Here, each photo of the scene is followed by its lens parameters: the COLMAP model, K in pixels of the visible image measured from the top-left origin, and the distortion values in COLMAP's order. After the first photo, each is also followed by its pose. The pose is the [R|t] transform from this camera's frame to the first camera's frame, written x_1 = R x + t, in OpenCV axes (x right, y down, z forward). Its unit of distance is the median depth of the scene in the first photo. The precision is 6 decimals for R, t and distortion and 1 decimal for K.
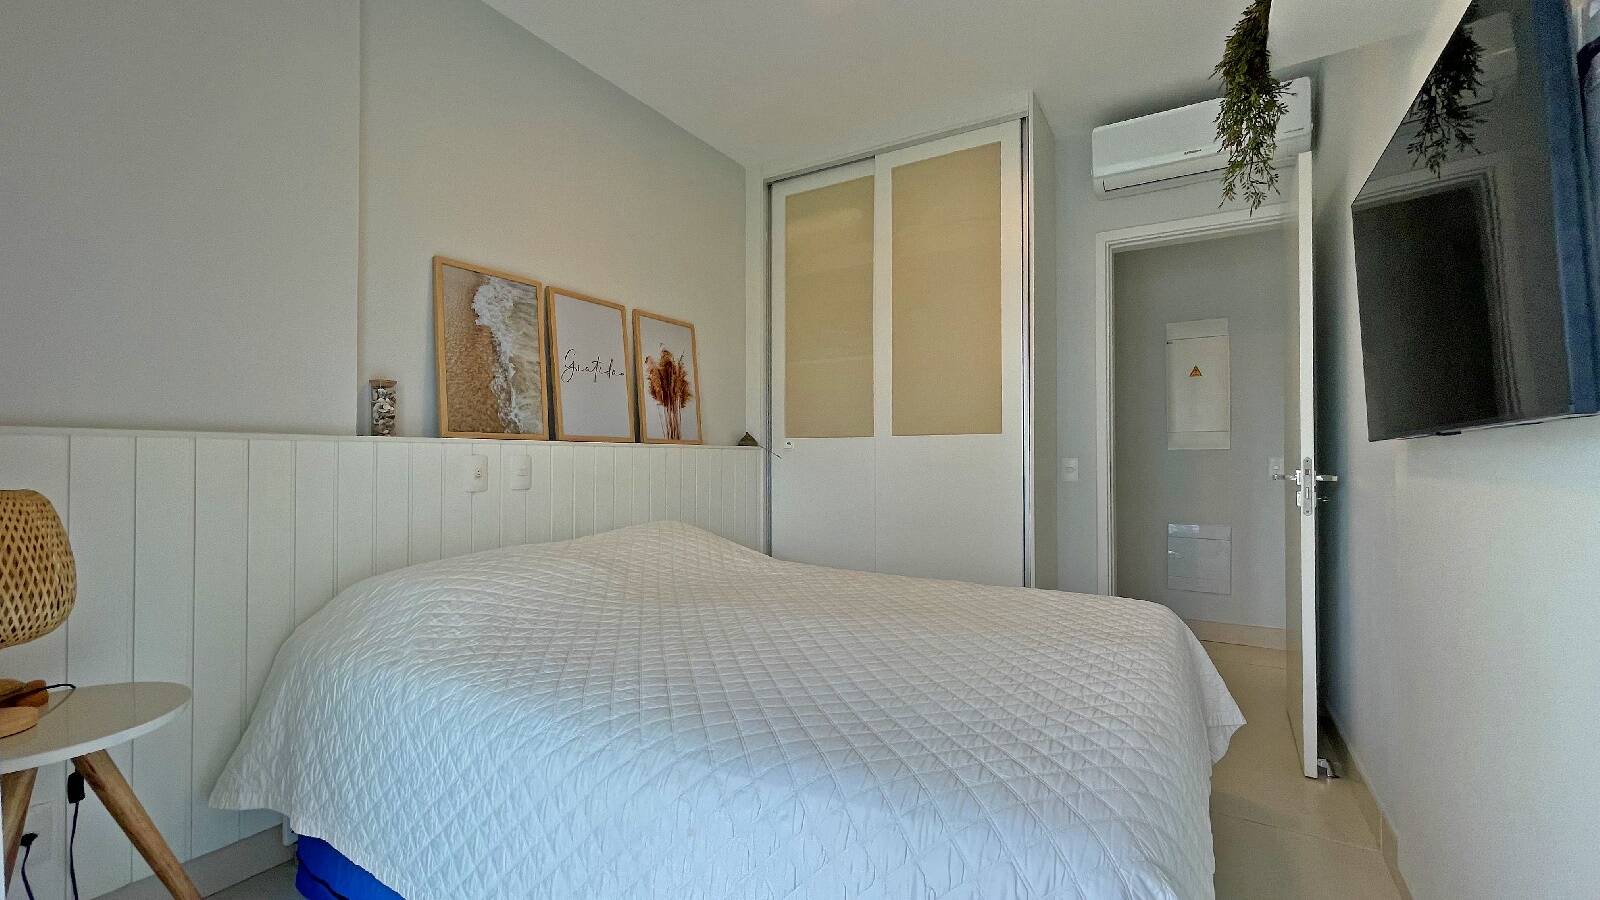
lens RADIAL K [[651.8, 0, 798.2], [0, 651.8, 452.4], [0, 0, 1]] dist [-0.000444, -0.000008]
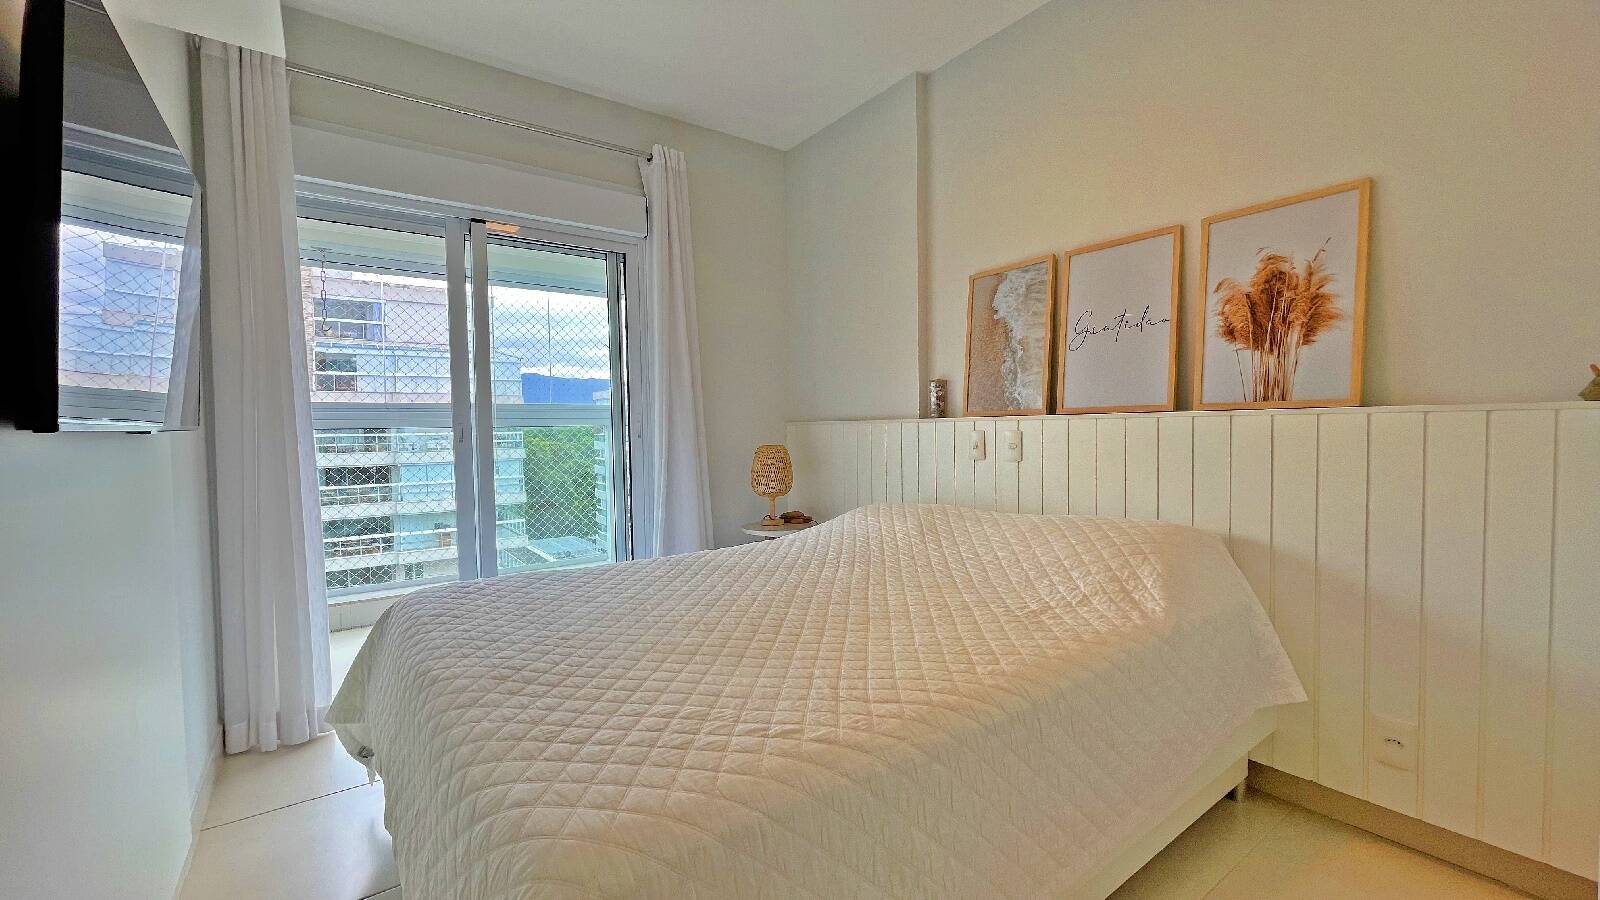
lens RADIAL K [[651.8, 0, 798.2], [0, 651.8, 452.4], [0, 0, 1]] dist [-0.000444, -0.000008]
pose [[-0.379213, 0.029641, -0.924835, 0.681224], [0.013595, 0.999557, 0.026461, 0.007434], [0.925210, -0.002538, -0.379448, 1.033271]]
